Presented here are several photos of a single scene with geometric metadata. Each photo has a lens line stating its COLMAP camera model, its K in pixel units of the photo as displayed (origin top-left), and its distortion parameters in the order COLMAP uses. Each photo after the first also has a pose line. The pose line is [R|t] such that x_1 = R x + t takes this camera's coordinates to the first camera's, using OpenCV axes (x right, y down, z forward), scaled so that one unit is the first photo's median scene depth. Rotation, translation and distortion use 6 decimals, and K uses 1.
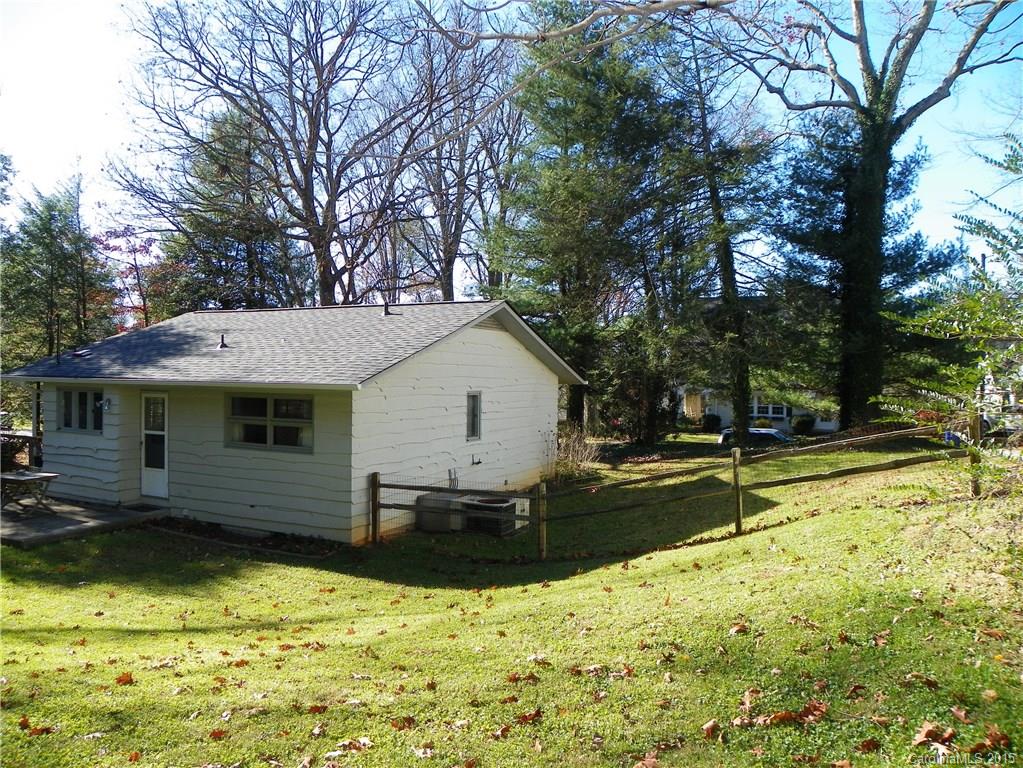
lens RADIAL K [[783.8, 0, 511.5], [0, 783.8, 384.0], [0, 0, 1]] dist [-0.120490, 0.006919]
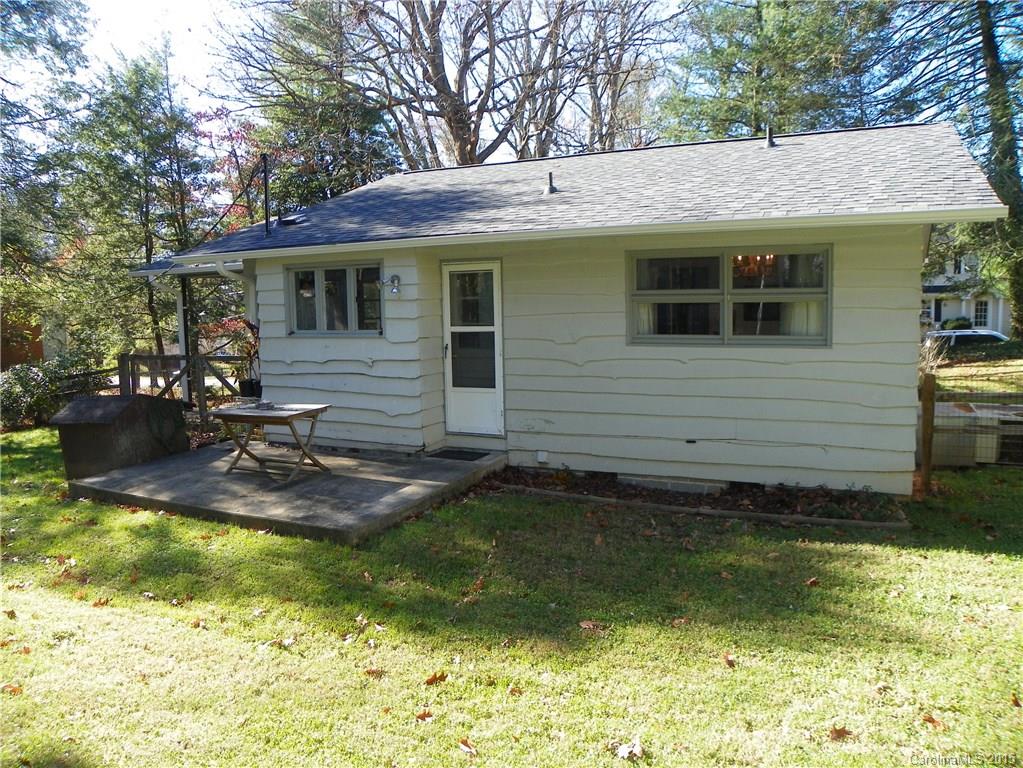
lens RADIAL K [[783.8, 0, 511.5], [0, 783.8, 384.0], [0, 0, 1]] dist [-0.120490, 0.006919]
pose [[0.999112, -0.035160, -0.023198, -0.428008], [0.037259, 0.994558, 0.097291, 0.048142], [0.019651, -0.098069, 0.994986, 0.381119]]
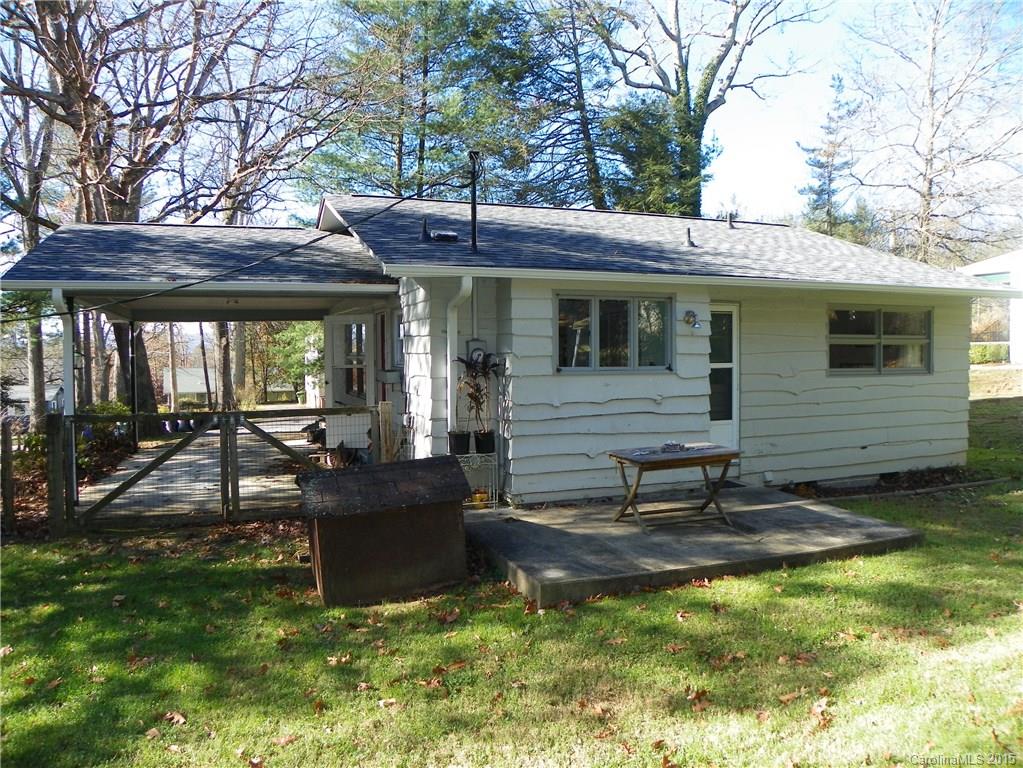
lens RADIAL K [[736.9, 0, 540.0], [0, 736.9, 382.9], [0, 0, 1]] dist [-0.078823, 0.002530]
pose [[0.672109, -0.050944, 0.738697, -1.036484], [0.020529, 0.998529, 0.050186, 0.044556], [-0.740167, -0.018566, 0.672166, 0.696786]]
